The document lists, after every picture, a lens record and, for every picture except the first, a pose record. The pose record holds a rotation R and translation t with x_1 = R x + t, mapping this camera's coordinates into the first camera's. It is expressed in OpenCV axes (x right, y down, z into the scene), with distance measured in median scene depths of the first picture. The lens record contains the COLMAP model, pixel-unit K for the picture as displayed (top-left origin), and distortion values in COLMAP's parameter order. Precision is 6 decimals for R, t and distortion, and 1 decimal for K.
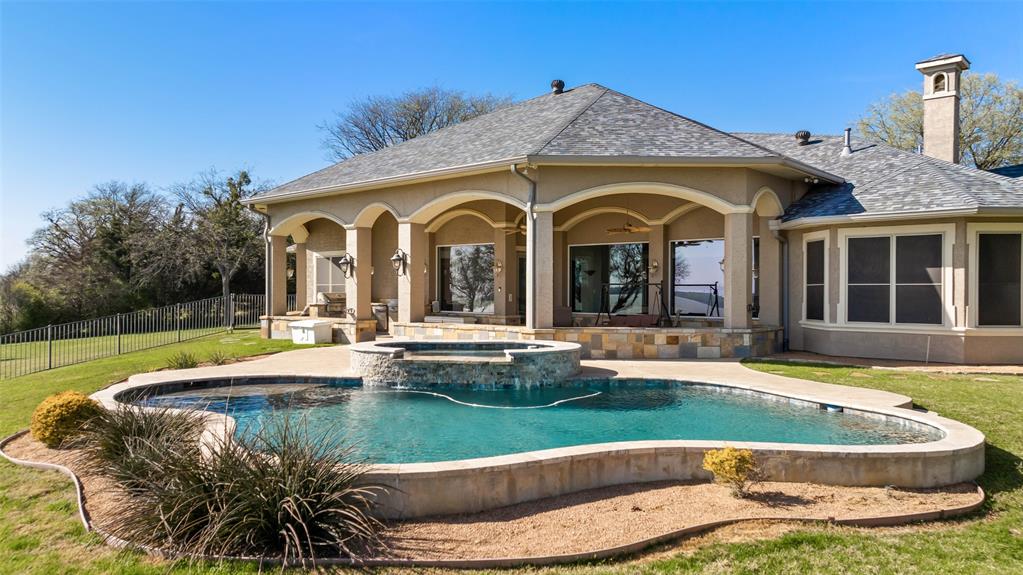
lens RADIAL K [[743.8, 0, 518.9], [0, 743.8, 283.9], [0, 0, 1]] dist [0.008078, 0.016369]
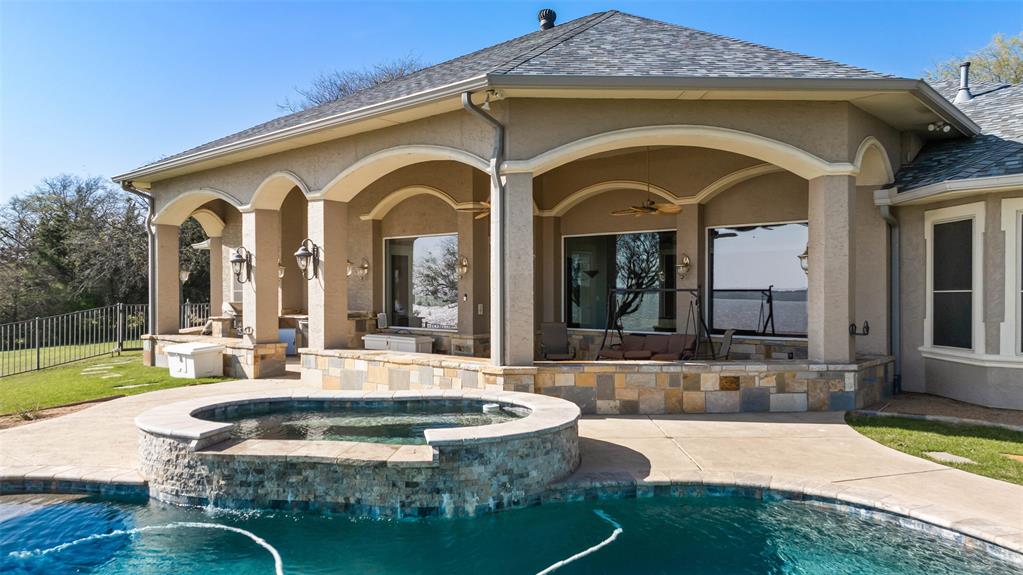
lens RADIAL K [[743.8, 0, 514.7], [0, 743.8, 292.2], [0, 0, 1]] dist [0.008078, 0.016369]
pose [[0.999980, -0.004385, -0.004497, 0.032180], [0.004429, 0.999940, 0.009999, -0.006025], [0.004453, -0.010018, 0.999940, 0.379290]]
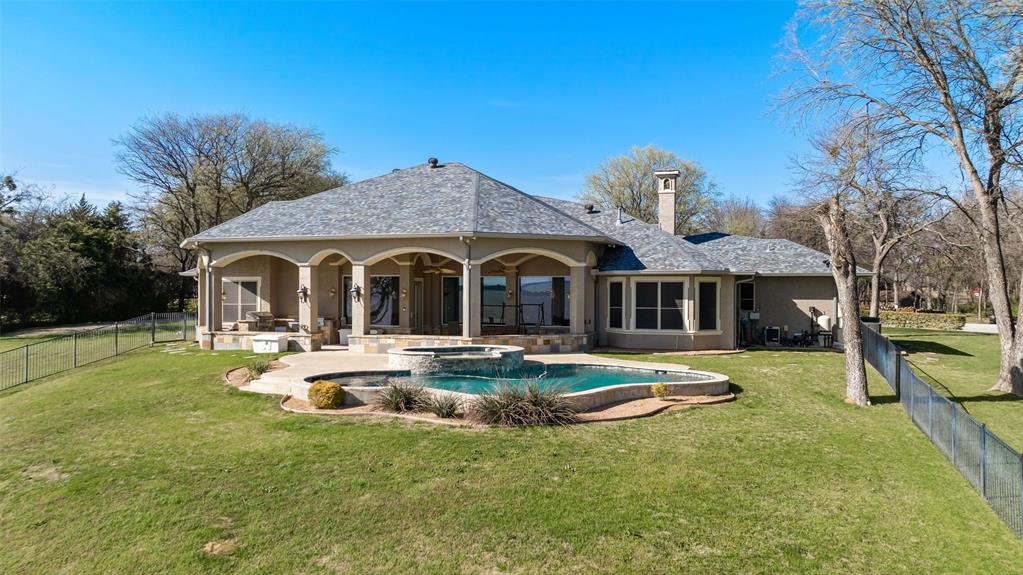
lens RADIAL K [[743.8, 0, 538.4], [0, 743.8, 290.6], [0, 0, 1]] dist [0.008078, 0.016369]
pose [[0.909020, -0.000895, 0.416751, -0.500644], [-0.003891, 0.999936, 0.010635, -0.057248], [-0.416733, -0.011289, 0.908959, -0.509166]]
